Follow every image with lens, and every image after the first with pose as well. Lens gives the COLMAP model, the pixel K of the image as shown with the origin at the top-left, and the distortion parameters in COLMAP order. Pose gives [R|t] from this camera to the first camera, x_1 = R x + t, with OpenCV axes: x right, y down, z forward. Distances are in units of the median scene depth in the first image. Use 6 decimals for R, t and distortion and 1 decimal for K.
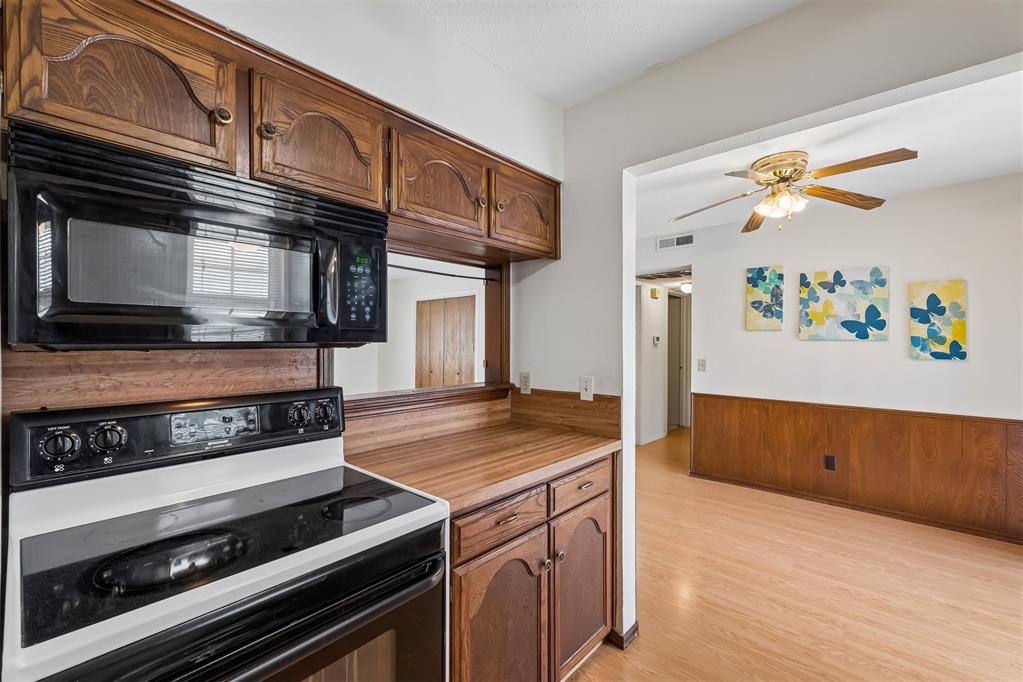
lens RADIAL K [[431.8, 0, 509.2], [0, 431.8, 339.7], [0, 0, 1]] dist [0.004055, -0.000190]
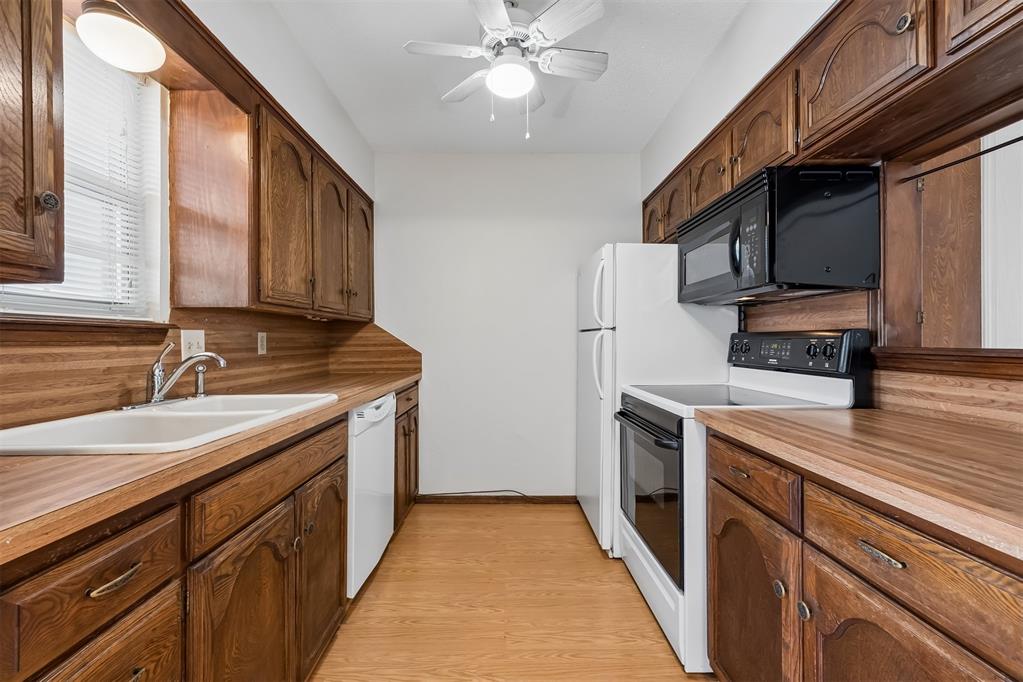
lens RADIAL K [[431.8, 0, 508.2], [0, 431.8, 336.9], [0, 0, 1]] dist [0.004055, -0.000190]
pose [[-0.735824, -0.005250, -0.677152, 0.388889], [0.005022, 0.999900, -0.013209, 0.063145], [0.677154, -0.013120, -0.735724, 0.553229]]
